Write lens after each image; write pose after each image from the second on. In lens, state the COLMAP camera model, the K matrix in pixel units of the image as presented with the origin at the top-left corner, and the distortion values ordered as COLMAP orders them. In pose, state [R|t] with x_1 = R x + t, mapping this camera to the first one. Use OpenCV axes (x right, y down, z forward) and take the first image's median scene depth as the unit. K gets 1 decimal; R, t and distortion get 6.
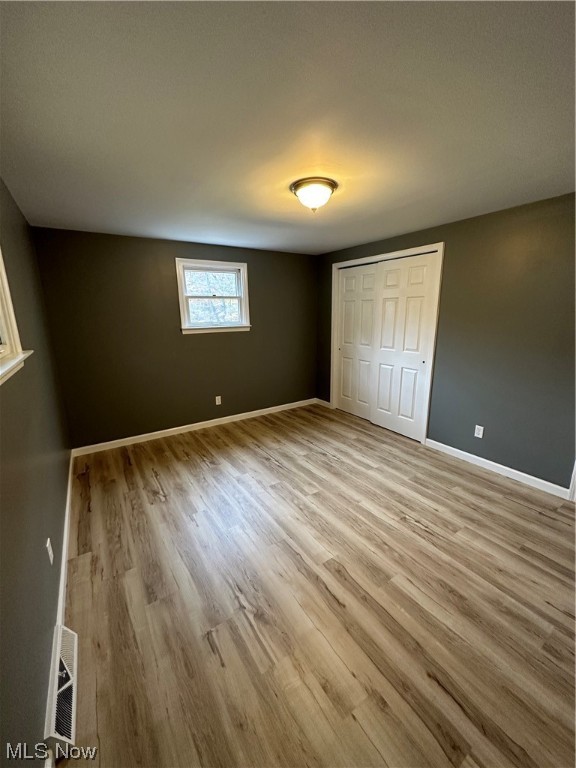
lens RADIAL K [[307.2, 0, 288.0], [0, 307.2, 384.0], [0, 0, 1]] dist [-0.000686, 0.000477]
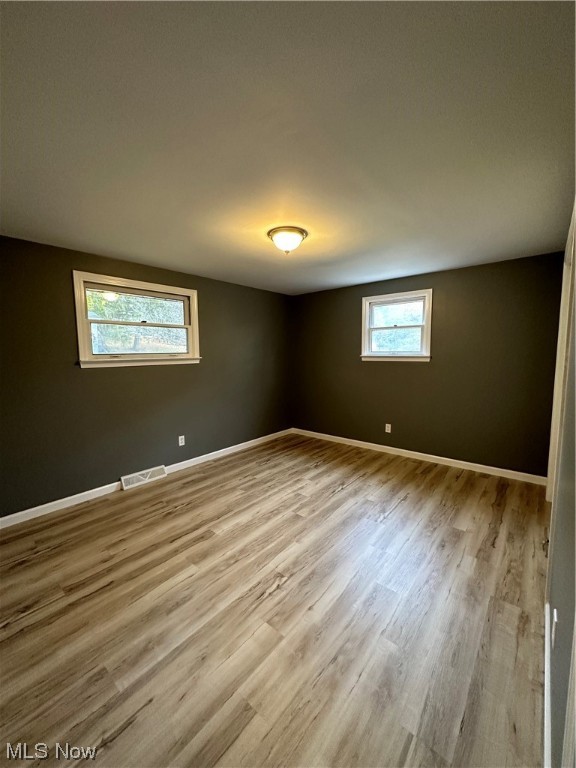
lens RADIAL K [[307.2, 0, 288.0], [0, 307.2, 384.0], [0, 0, 1]] dist [-0.000686, 0.000477]
pose [[0.280019, 0.111440, -0.953504, 0.954645], [-0.220188, 0.974216, 0.049197, -0.099208], [0.934402, 0.196174, 0.297337, 0.566621]]
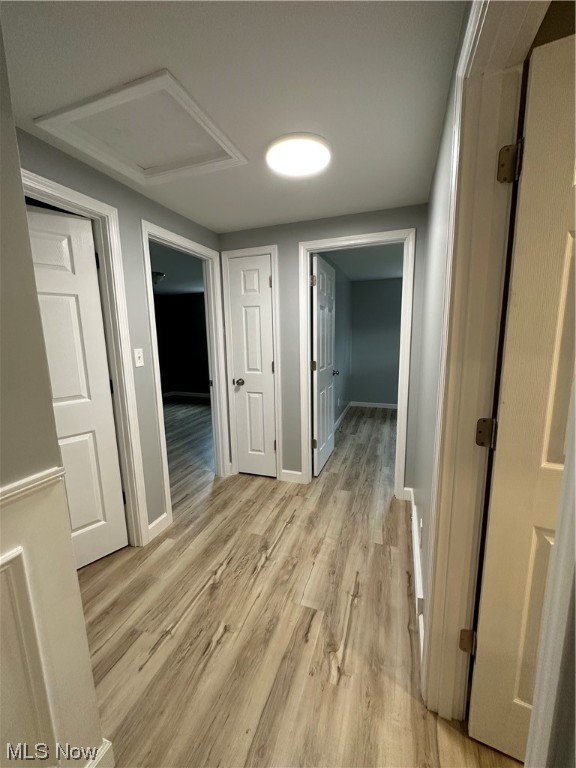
lens RADIAL K [[307.2, 0, 288.0], [0, 307.2, 384.0], [0, 0, 1]] dist [-0.000686, 0.000477]
pose [[-0.598037, -0.107348, 0.794247, -0.507864], [0.213611, 0.933795, 0.287050, -0.152068], [-0.772478, 0.341327, -0.535513, 0.844381]]
